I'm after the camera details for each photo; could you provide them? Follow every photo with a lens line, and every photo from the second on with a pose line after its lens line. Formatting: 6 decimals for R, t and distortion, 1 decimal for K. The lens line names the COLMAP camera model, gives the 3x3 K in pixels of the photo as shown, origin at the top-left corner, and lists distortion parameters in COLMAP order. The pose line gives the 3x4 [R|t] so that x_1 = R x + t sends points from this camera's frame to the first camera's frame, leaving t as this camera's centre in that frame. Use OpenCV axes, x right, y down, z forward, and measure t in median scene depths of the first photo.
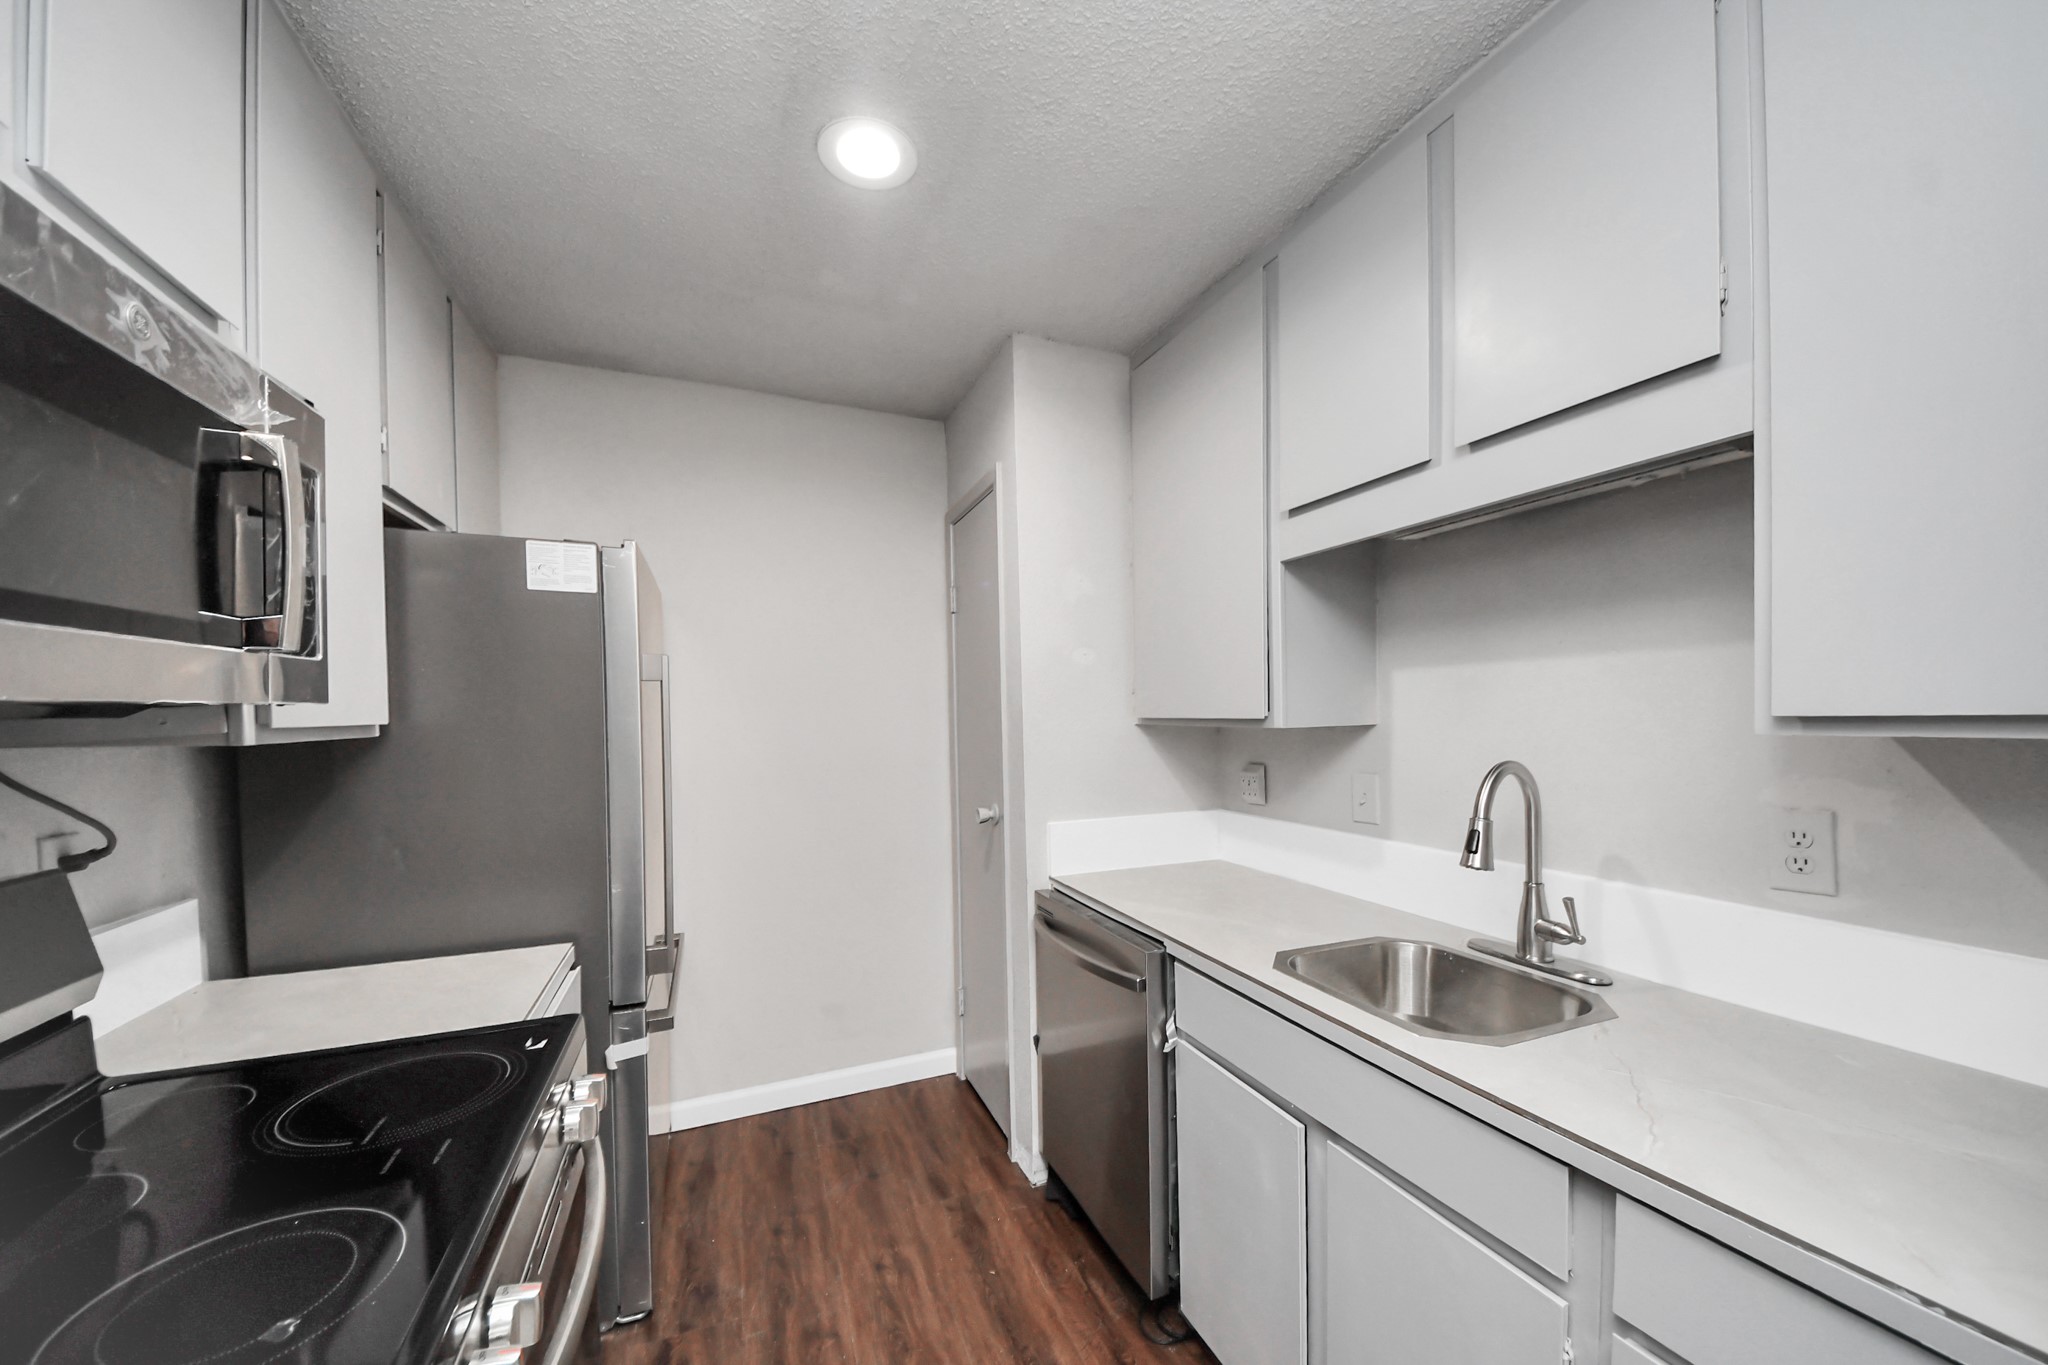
lens RADIAL K [[736.7, 0, 1020.4], [0, 736.7, 716.5], [0, 0, 1]] dist [0.035150, -0.024236]
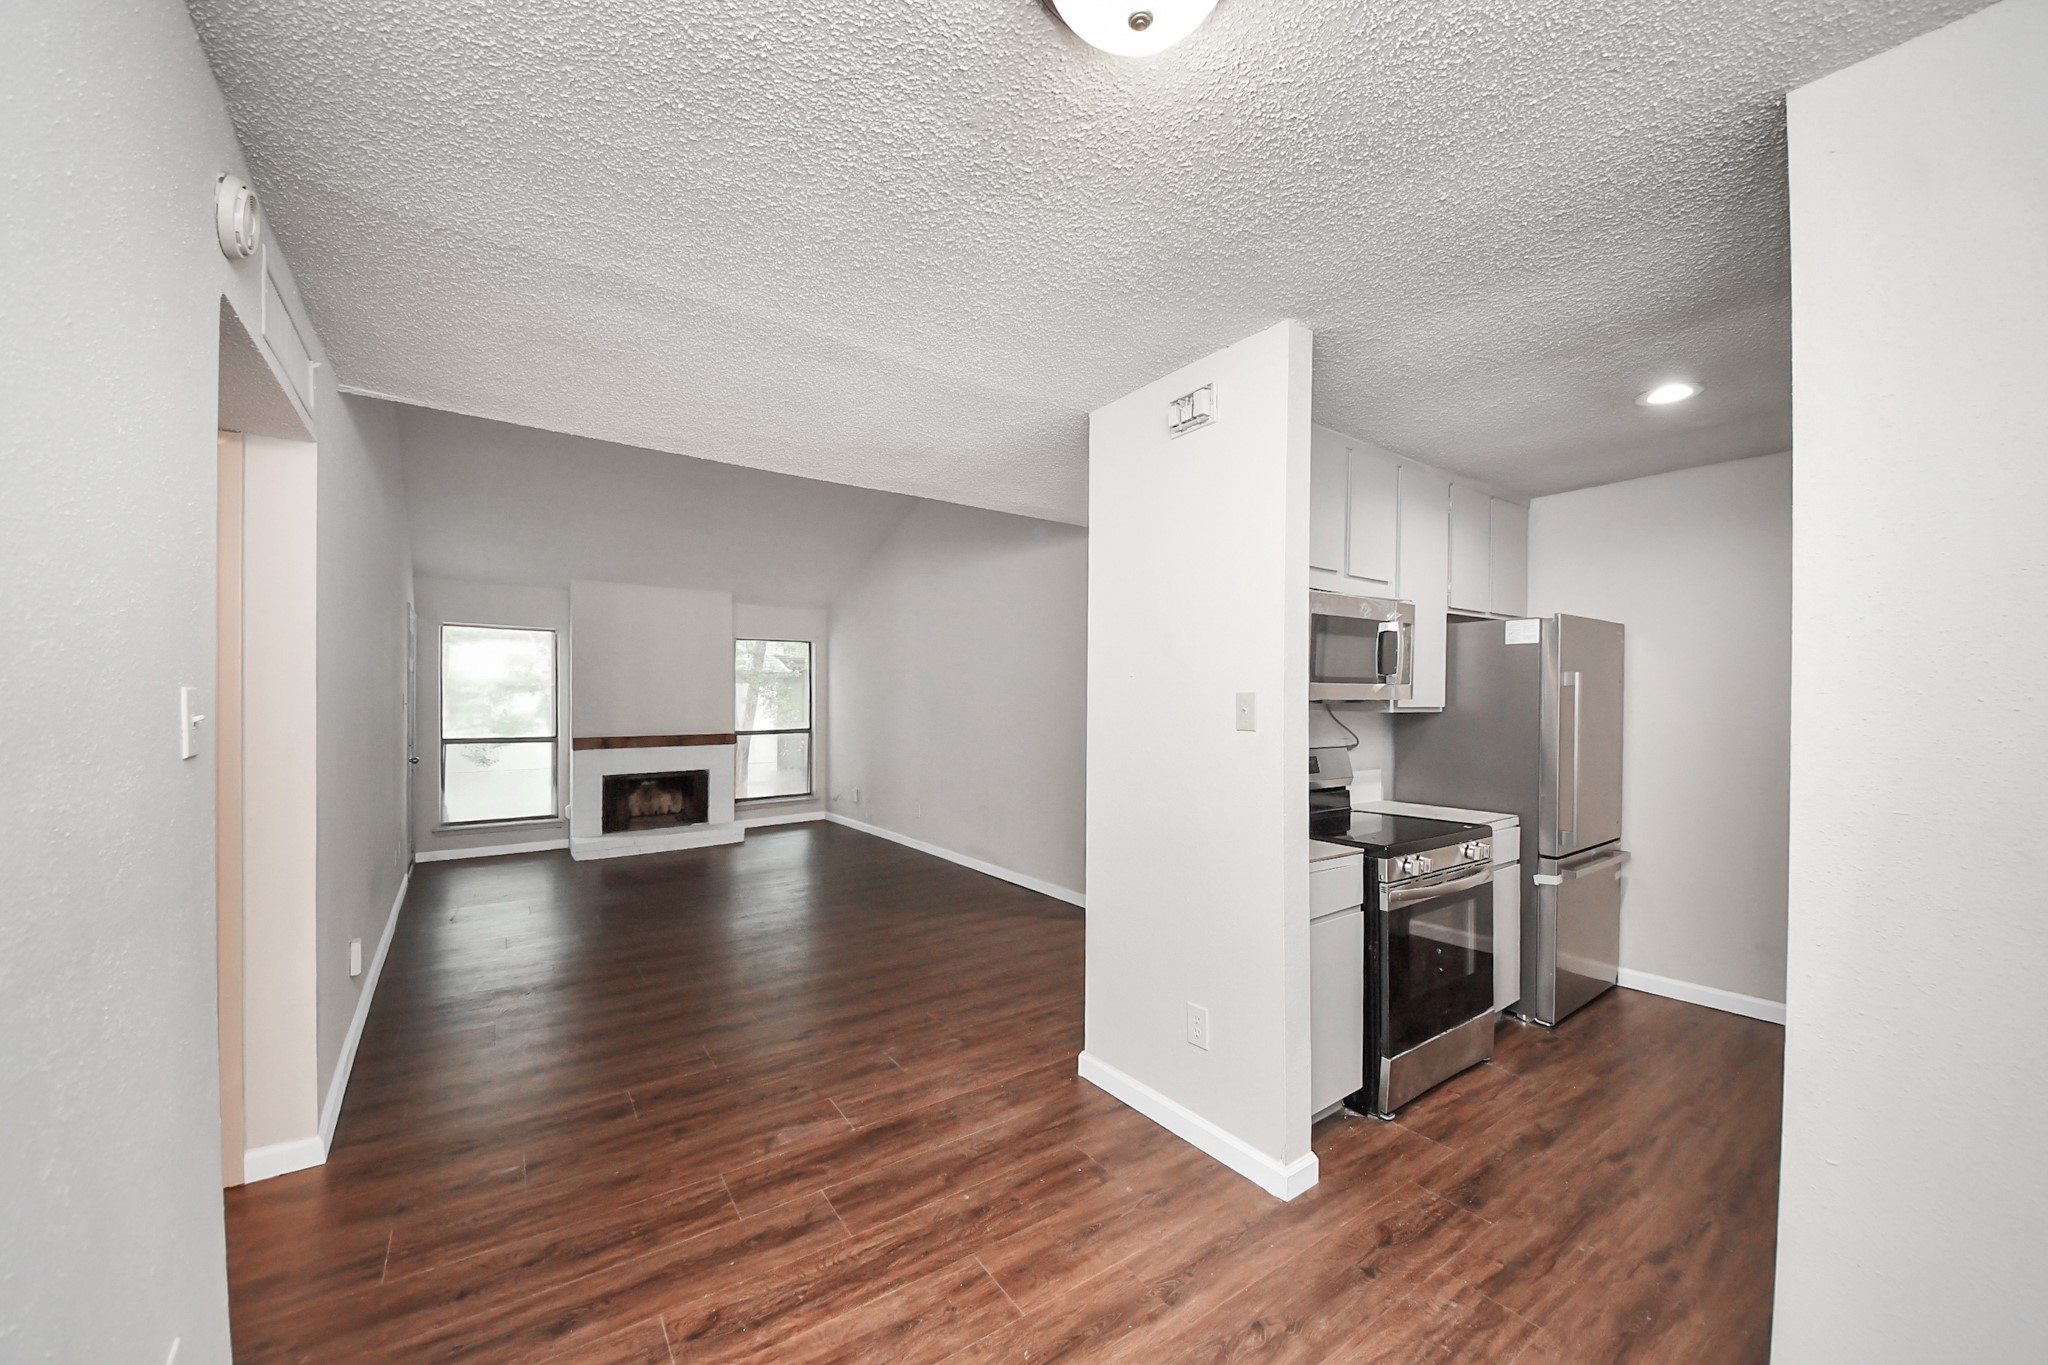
lens RADIAL K [[767.3, 0, 1021.5], [0, 767.3, 696.5], [0, 0, 1]] dist [0.029184, -0.019074]
pose [[0.235308, 0.014865, -0.971807, 1.155302], [-0.020227, 0.999741, 0.010395, -0.019776], [0.971710, 0.017210, 0.235548, -0.842111]]
